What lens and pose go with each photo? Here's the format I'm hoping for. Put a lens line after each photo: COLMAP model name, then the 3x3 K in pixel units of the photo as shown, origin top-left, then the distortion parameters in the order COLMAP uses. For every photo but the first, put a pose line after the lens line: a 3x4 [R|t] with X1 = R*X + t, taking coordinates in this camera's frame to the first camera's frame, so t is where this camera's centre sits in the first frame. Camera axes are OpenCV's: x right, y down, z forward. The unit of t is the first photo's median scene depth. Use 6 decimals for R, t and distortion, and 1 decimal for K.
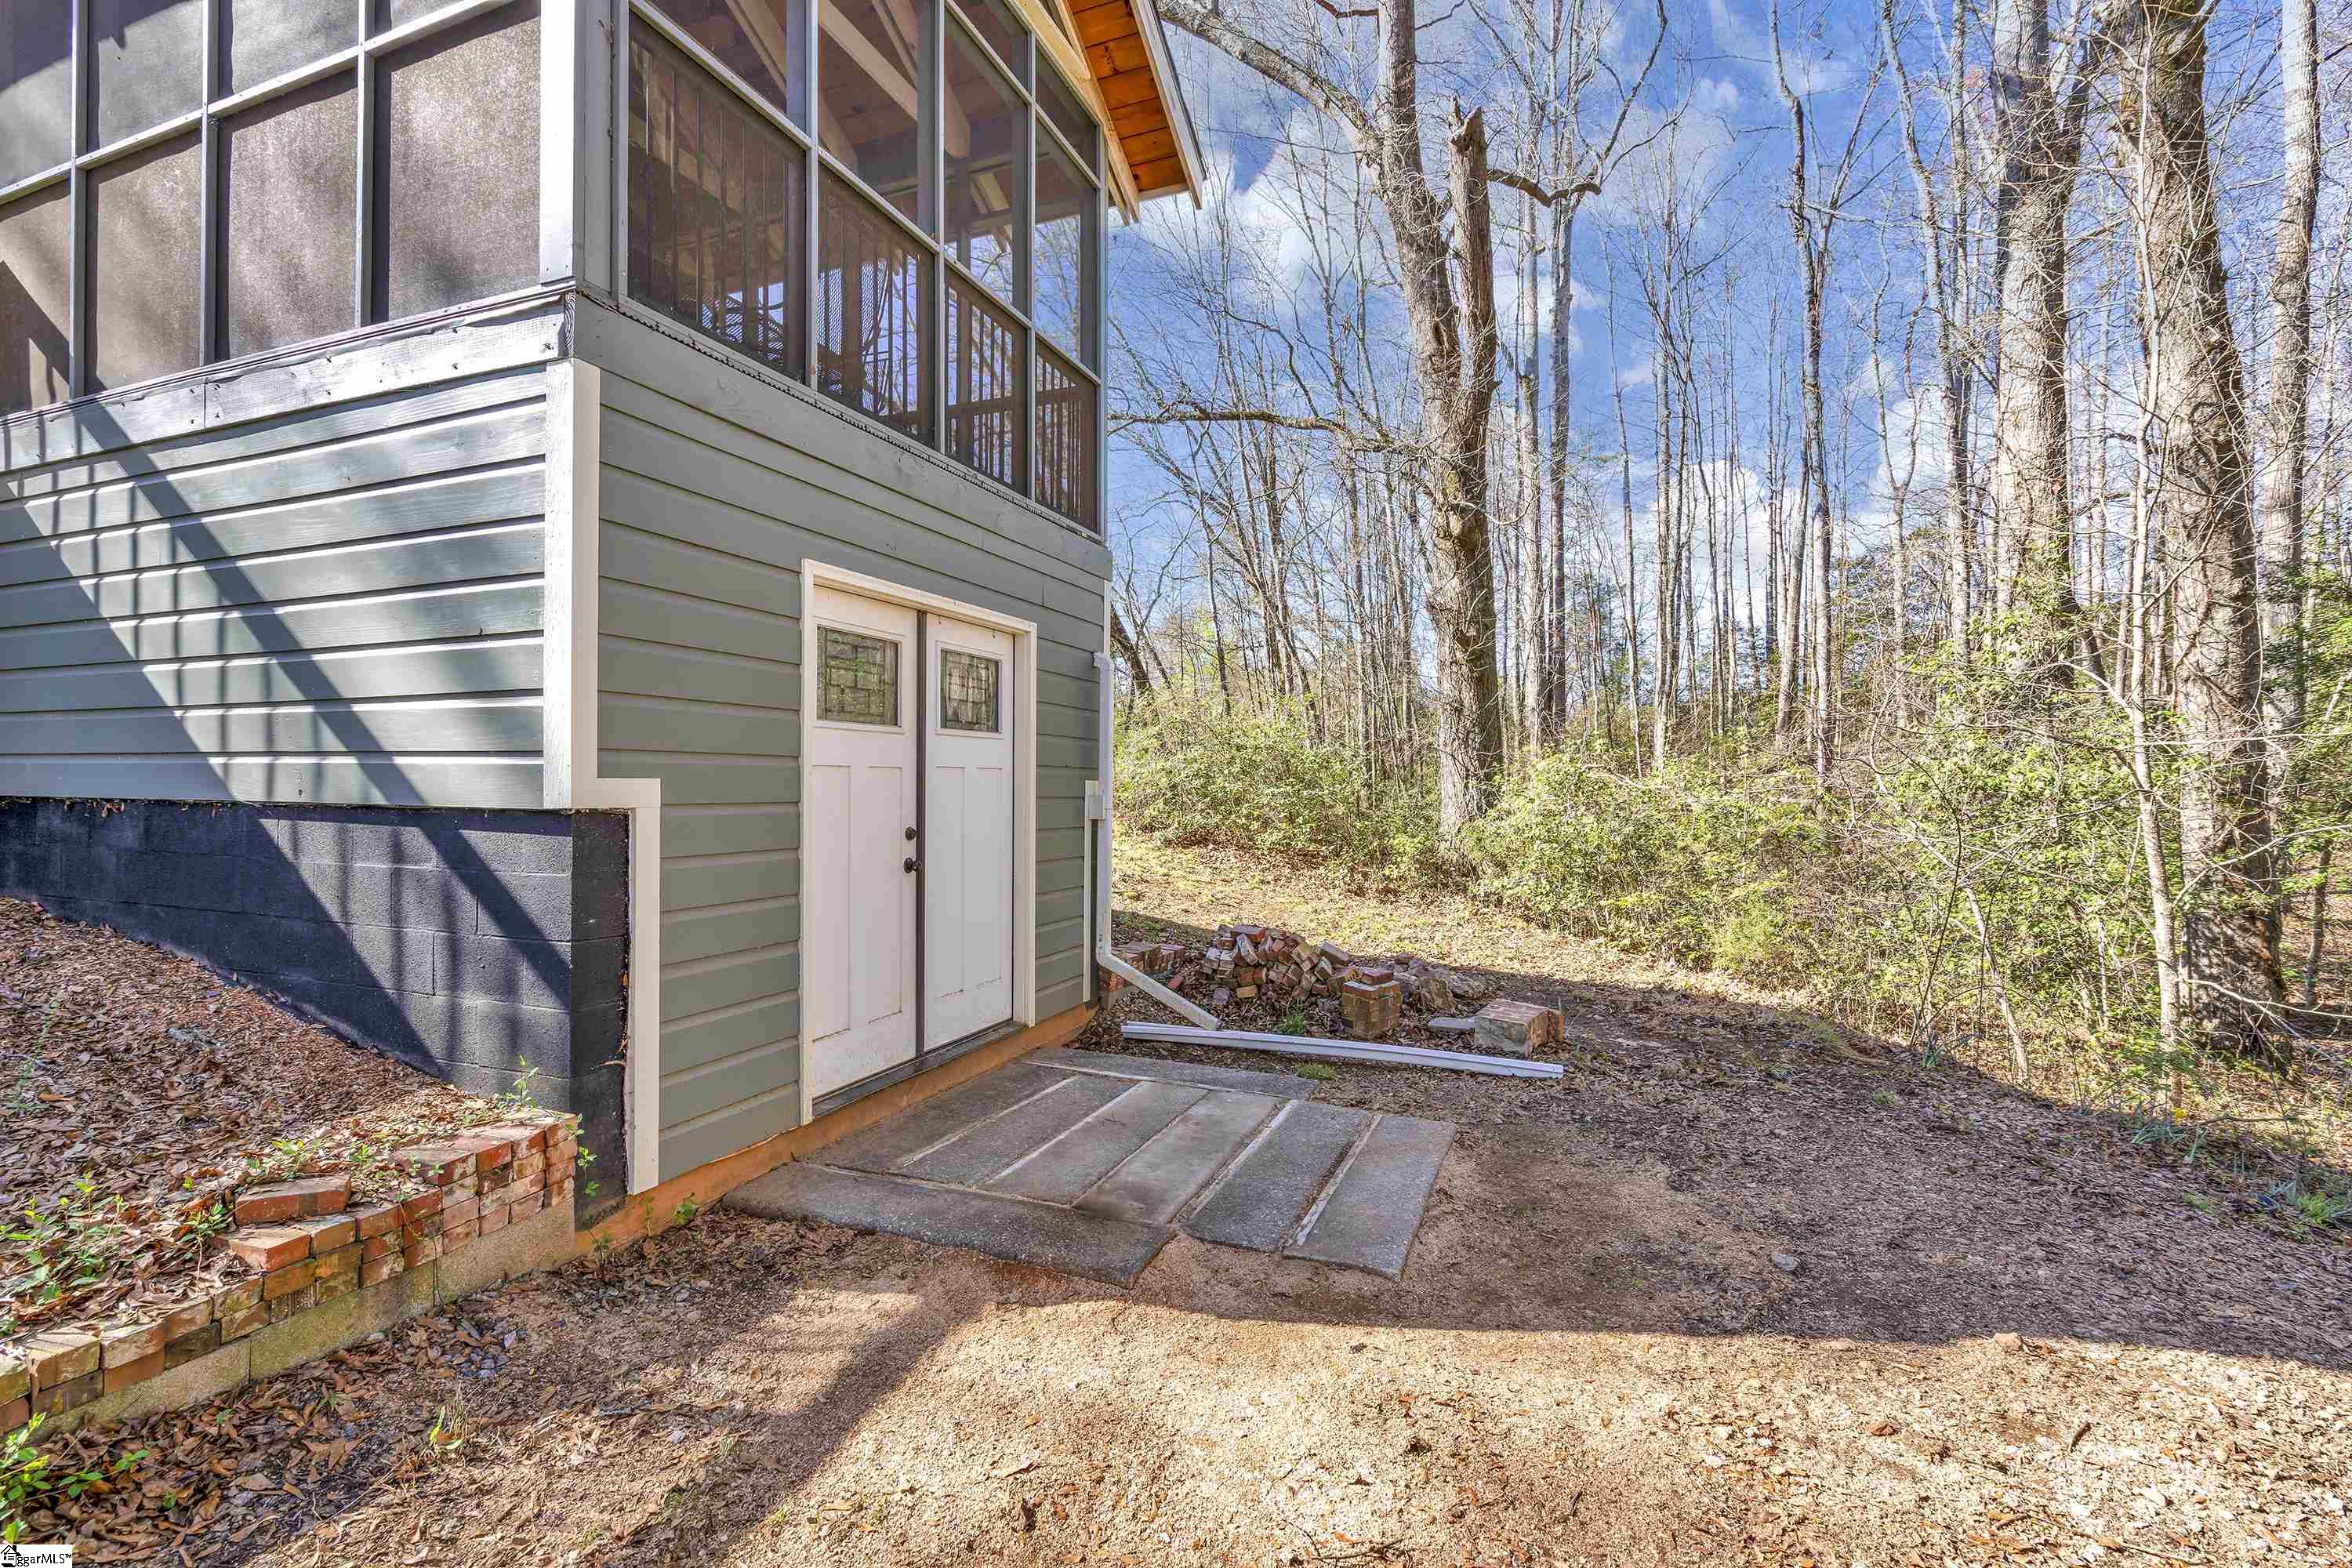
lens RADIAL K [[1059.4, 0, 1168.6], [0, 1059.4, 790.5], [0, 0, 1]] dist [-0.000368, 0.000373]
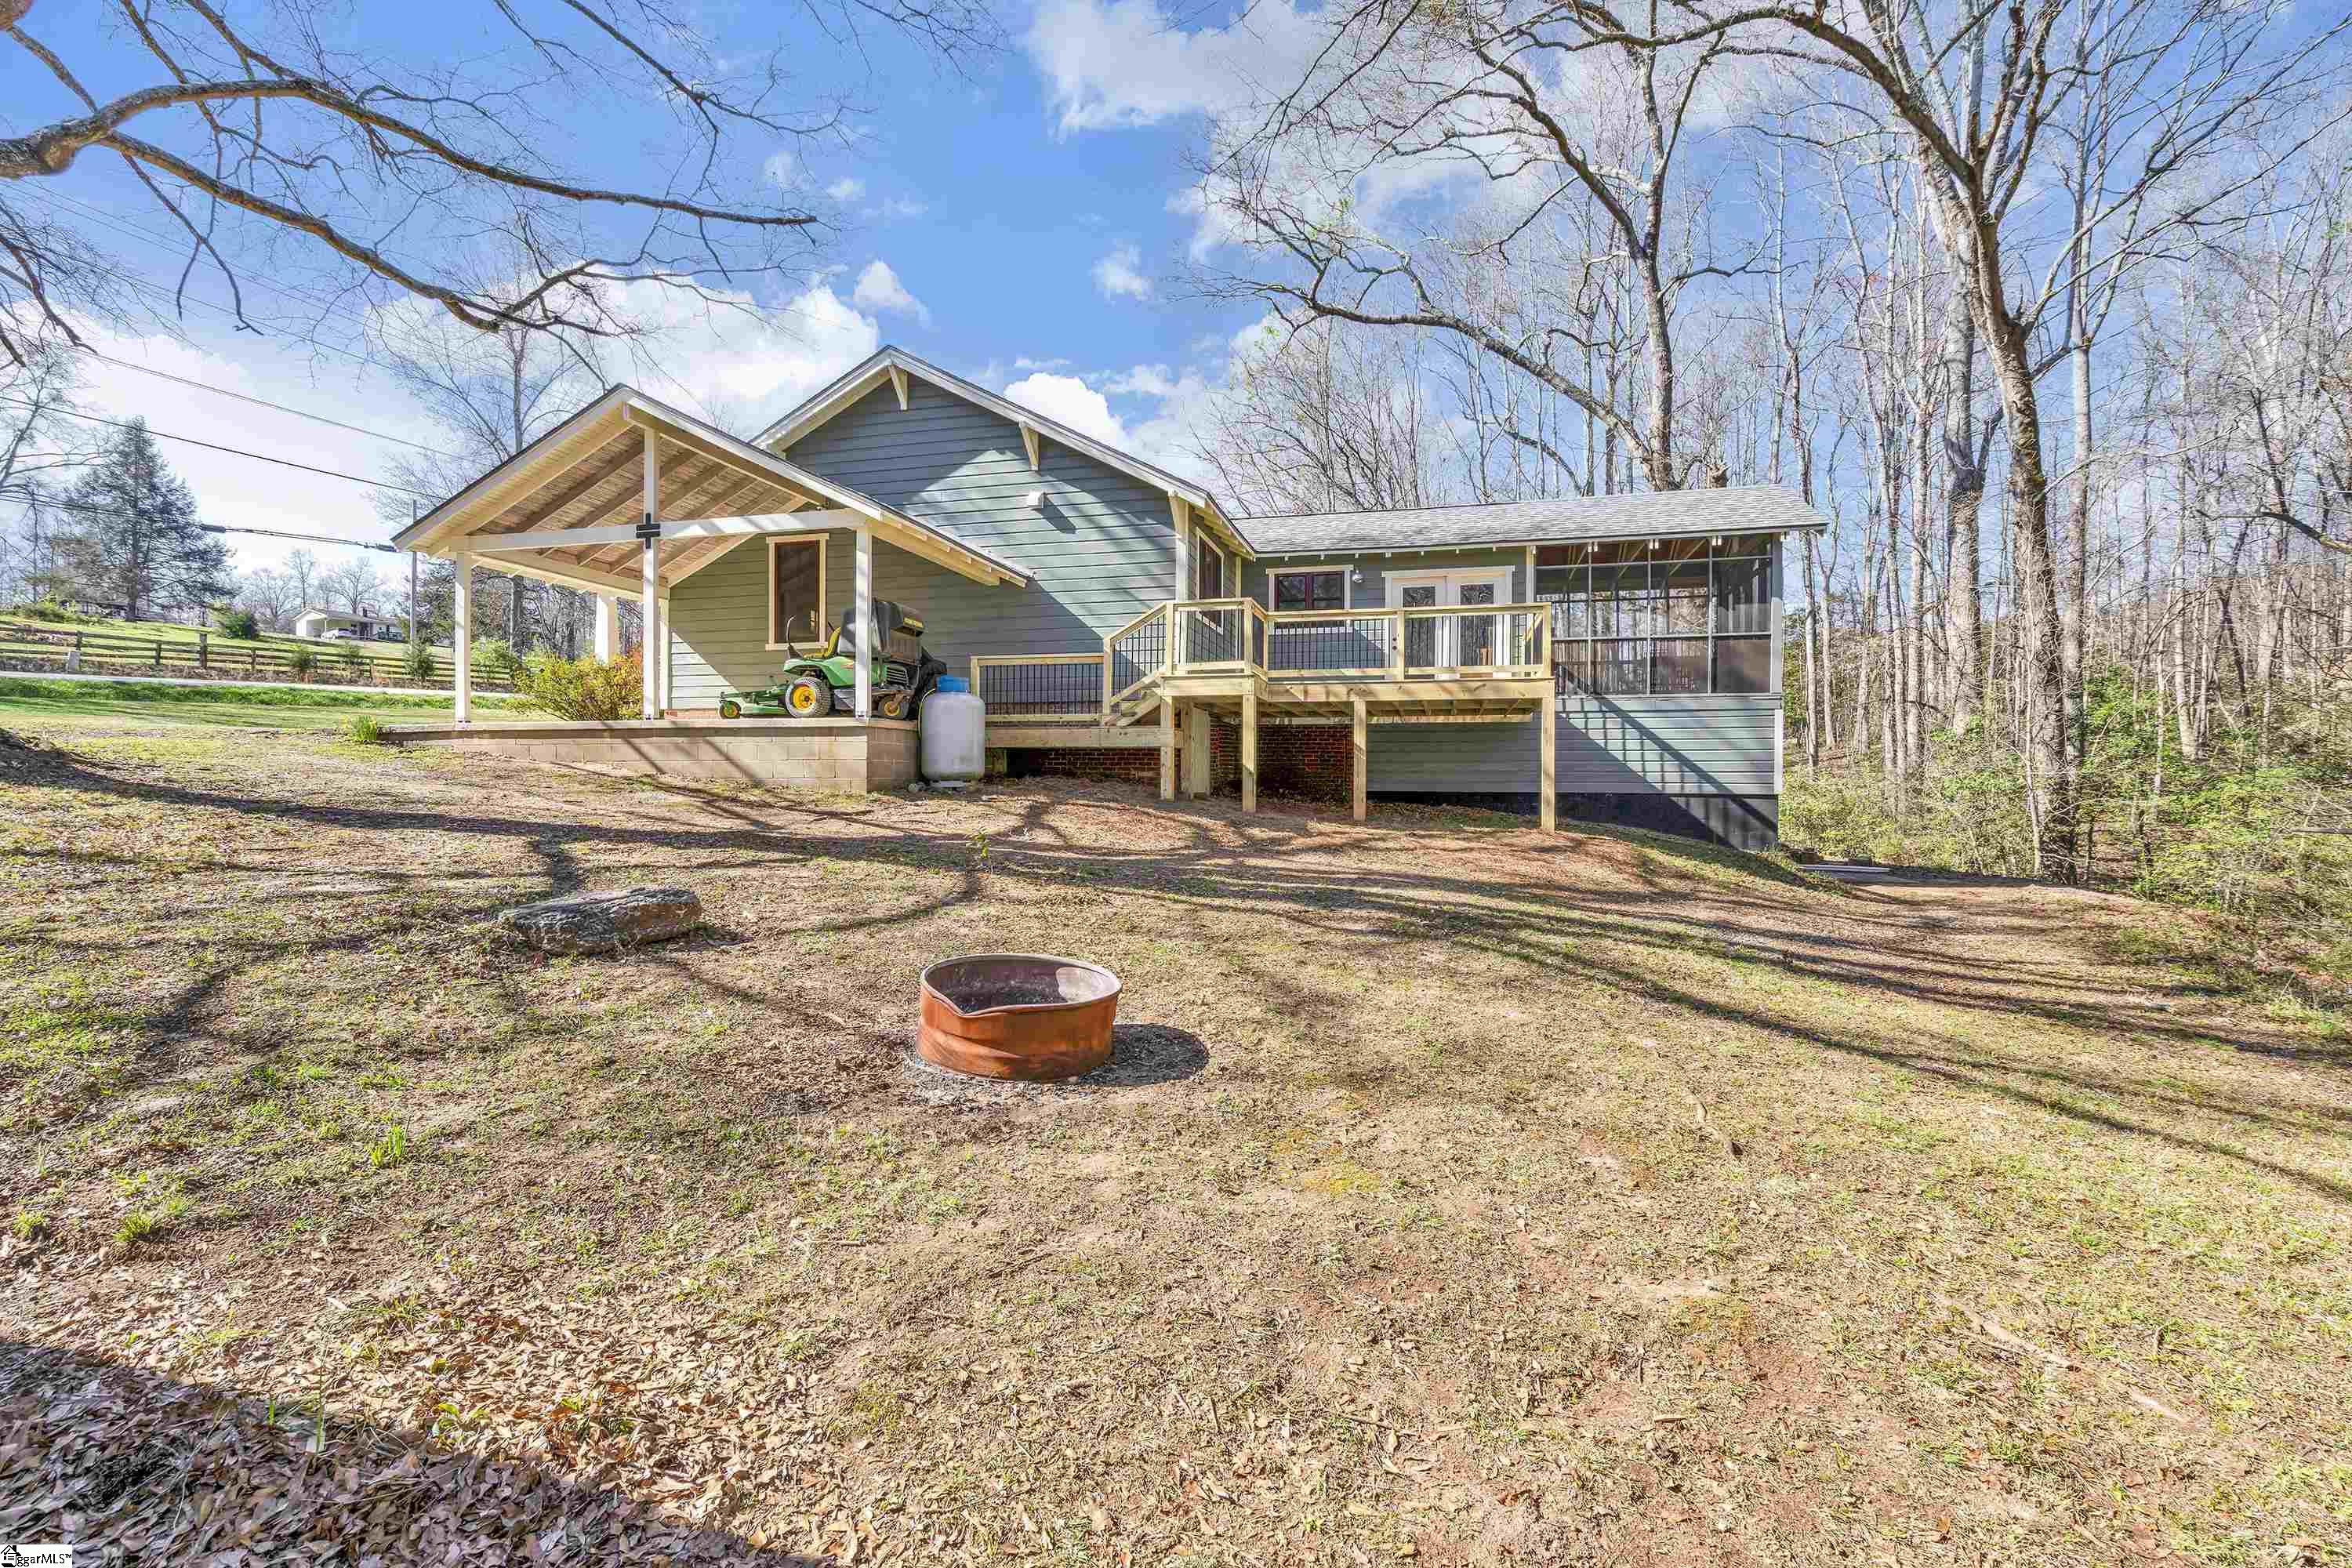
lens RADIAL K [[1034.4, 0, 1221.9], [0, 1034.4, 782.0], [0, 0, 1]] dist [0.020982, 0.000202]
pose [[0.991529, -0.001773, 0.129870, -1.169369], [0.002400, 0.999986, -0.004669, -0.008490], [-0.129860, 0.004941, 0.991520, -1.102452]]
